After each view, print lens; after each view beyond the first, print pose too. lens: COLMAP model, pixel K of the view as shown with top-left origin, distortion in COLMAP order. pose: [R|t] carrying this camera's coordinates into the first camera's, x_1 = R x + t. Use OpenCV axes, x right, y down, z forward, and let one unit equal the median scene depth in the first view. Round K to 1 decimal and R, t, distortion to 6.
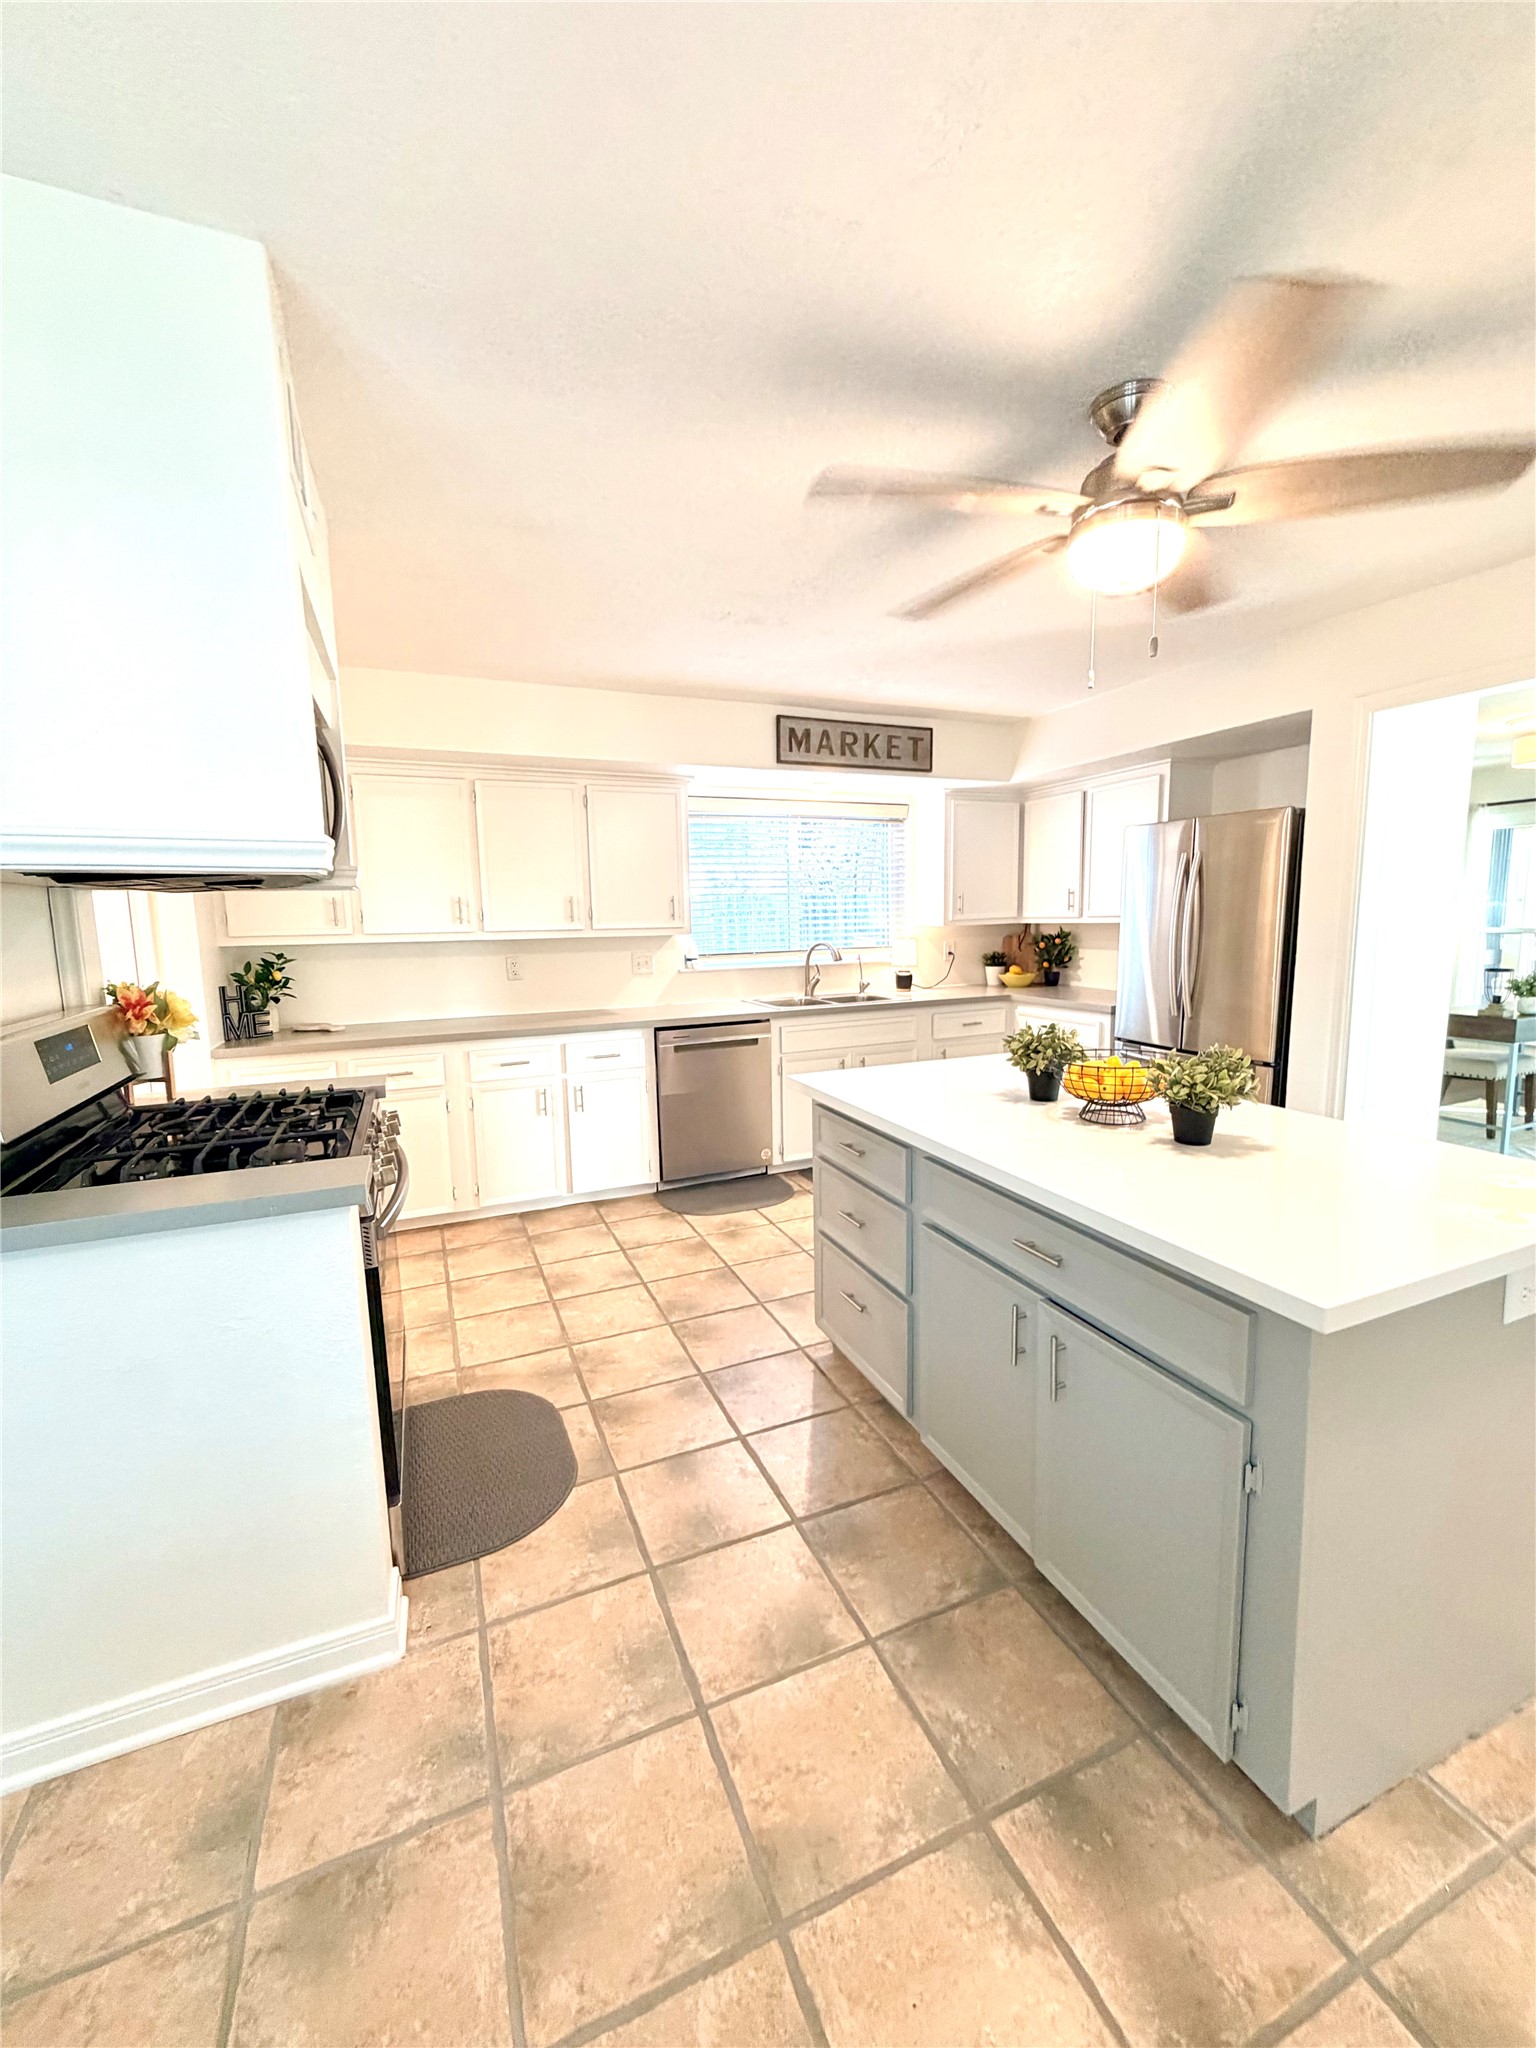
lens RADIAL K [[821.4, 0, 766.9], [0, 821.4, 1019.6], [0, 0, 1]] dist [-0.002012, 0.000142]
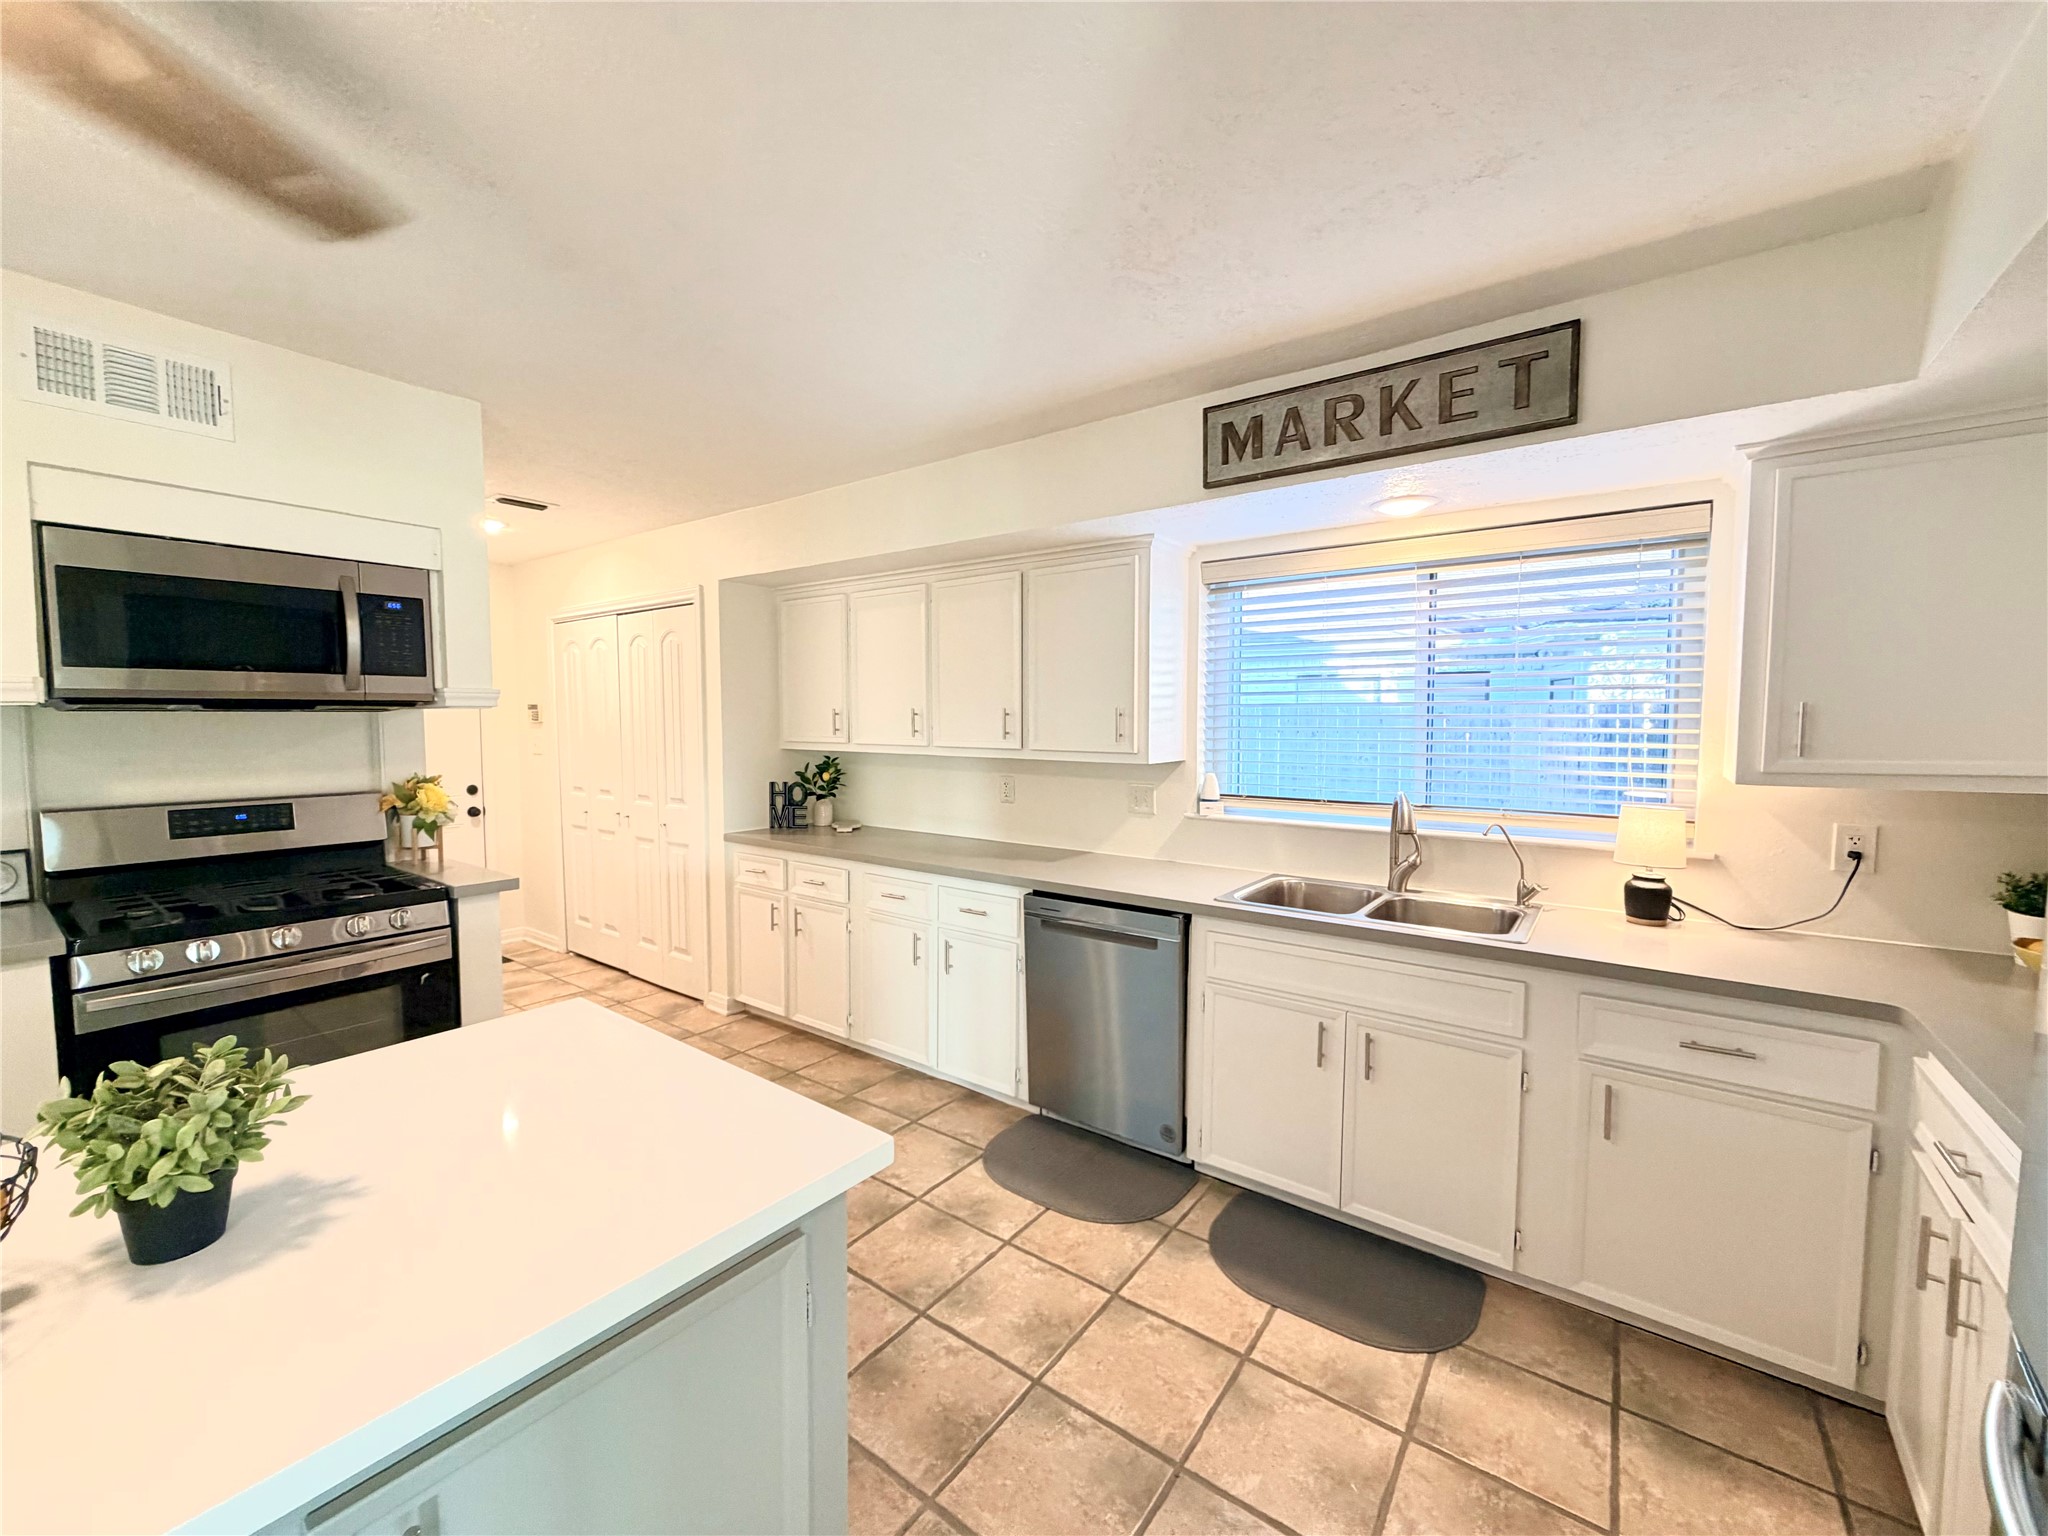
lens RADIAL K [[821.4, 0, 1010.7], [0, 821.4, 765.5], [0, 0, 1]] dist [-0.002012, 0.000142]
pose [[0.496488, 0.070998, -0.865135, 0.455255], [-0.120632, 0.992622, 0.012232, -0.100999], [0.859621, 0.098290, 0.501389, 0.582048]]
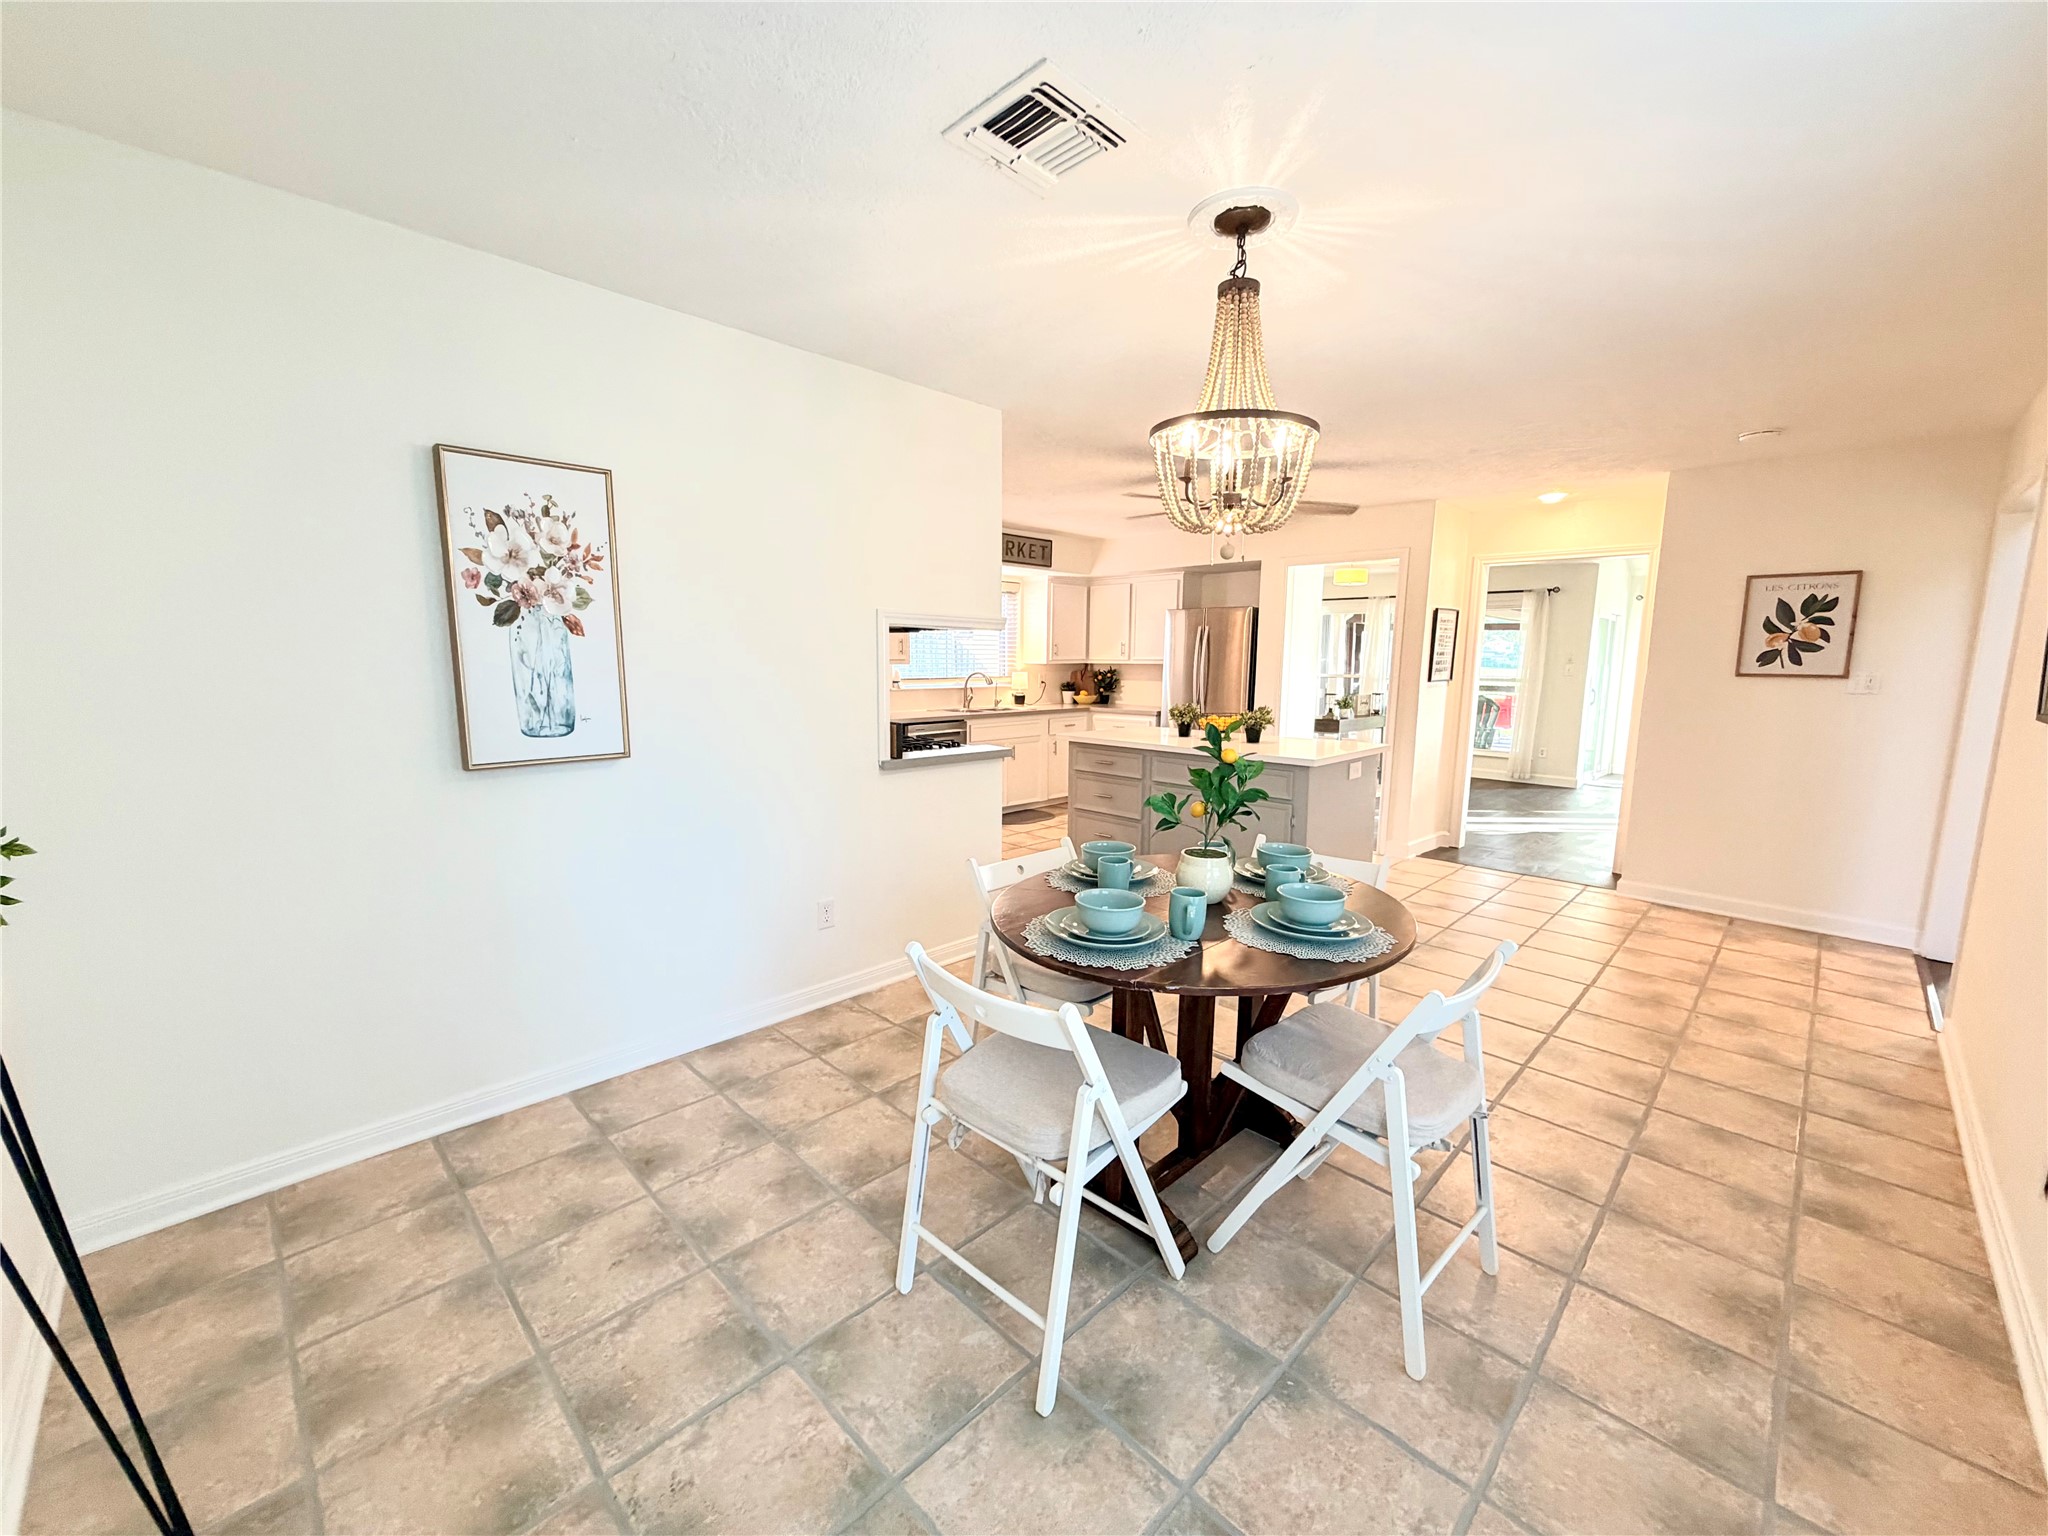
lens RADIAL K [[821.4, 0, 1014.9], [0, 821.4, 764.0], [0, 0, 1]] dist [-0.002012, 0.000142]
pose [[0.929891, -0.020588, 0.367259, -0.489236], [0.020163, 0.999784, 0.004994, 0.078822], [-0.367283, 0.002761, 0.930105, -0.496164]]
